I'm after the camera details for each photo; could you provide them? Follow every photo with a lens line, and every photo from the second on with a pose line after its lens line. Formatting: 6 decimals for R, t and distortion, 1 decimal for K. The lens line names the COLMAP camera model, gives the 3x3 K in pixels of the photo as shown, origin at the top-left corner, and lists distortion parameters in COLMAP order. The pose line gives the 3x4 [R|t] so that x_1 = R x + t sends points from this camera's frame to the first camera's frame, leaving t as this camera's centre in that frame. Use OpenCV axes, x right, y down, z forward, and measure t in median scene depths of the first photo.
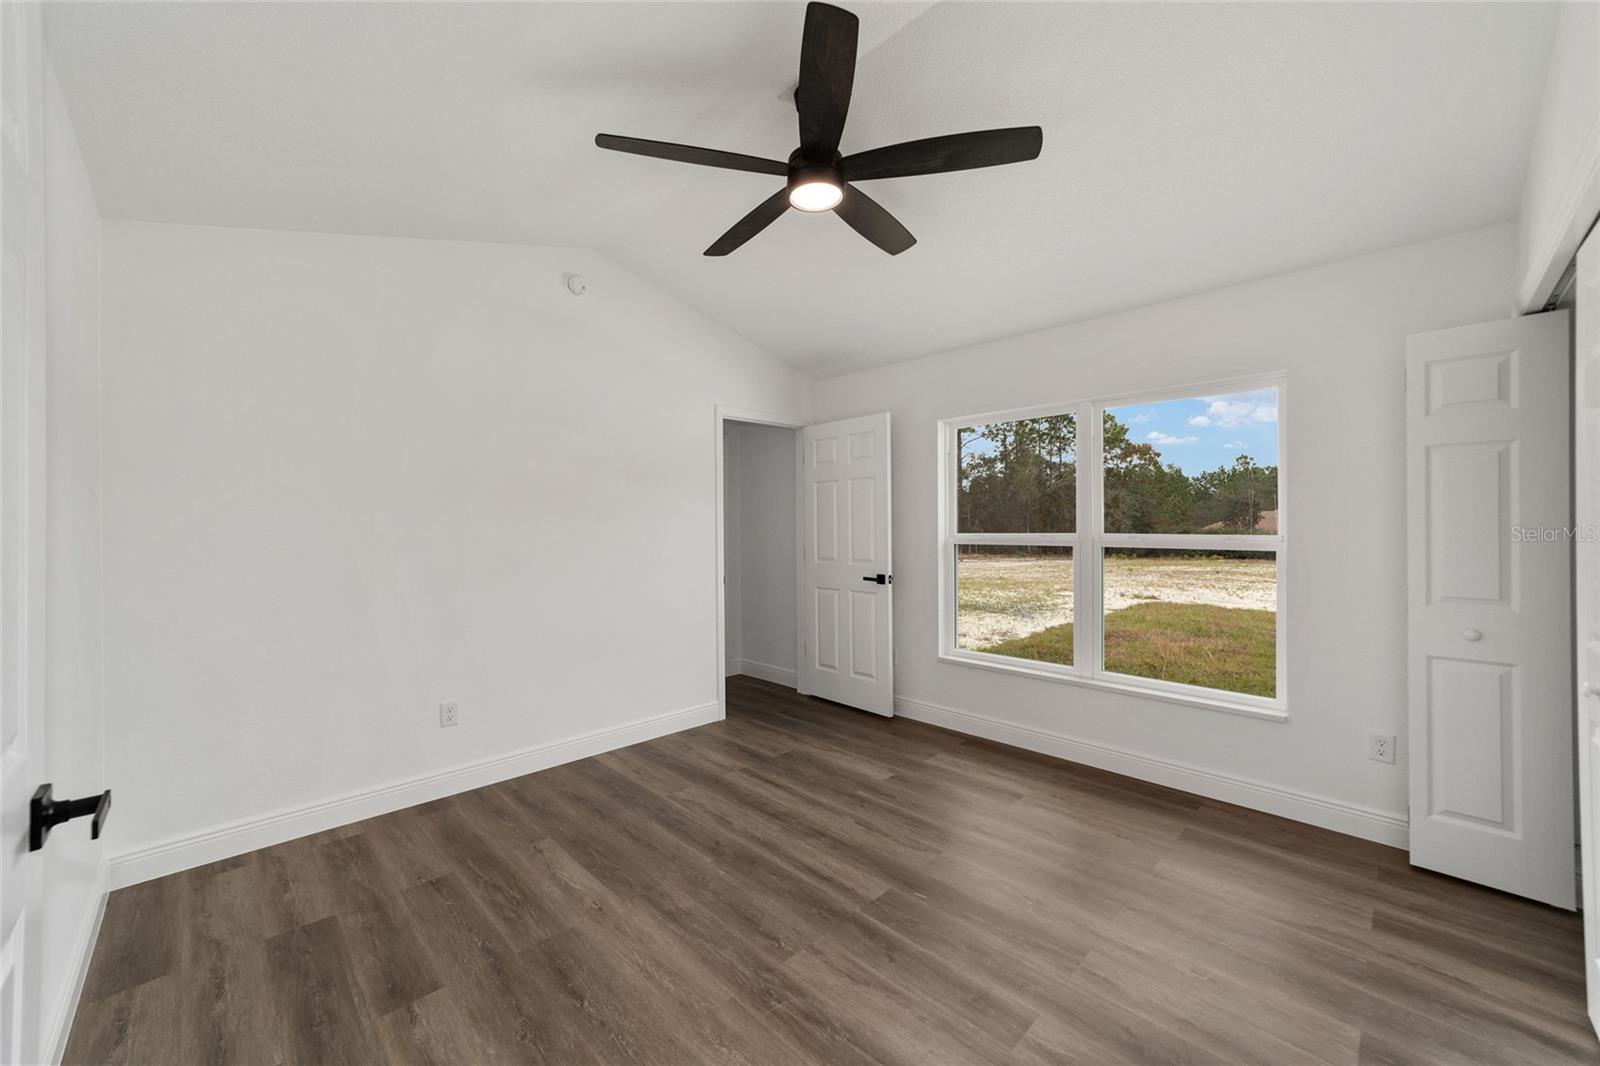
lens RADIAL K [[608.4, 0, 797.6], [0, 608.4, 527.3], [0, 0, 1]] dist [-0.007484, 0.000270]
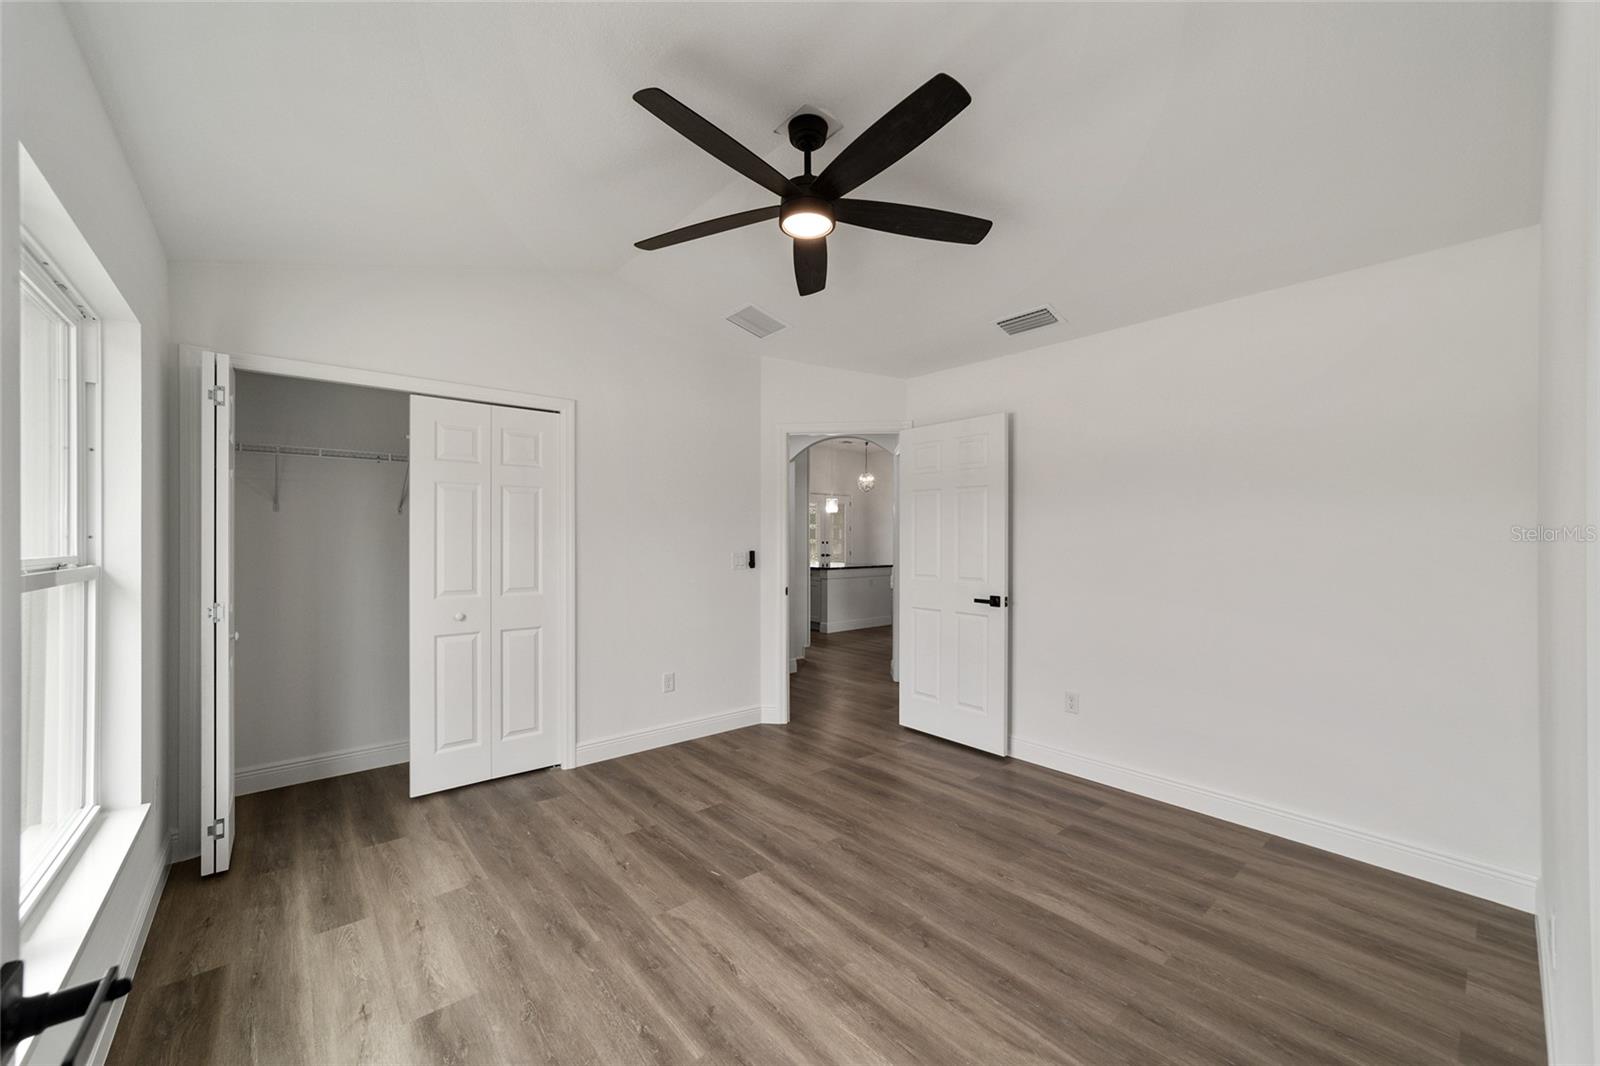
lens RADIAL K [[608.4, 0, 798.9], [0, 608.4, 537.9], [0, 0, 1]] dist [-0.007484, 0.000270]
pose [[-0.997269, 0.002301, 0.073821, -0.031470], [0.002316, 0.999997, 0.000116, -0.005188], [-0.073821, 0.000286, -0.997271, 2.041341]]
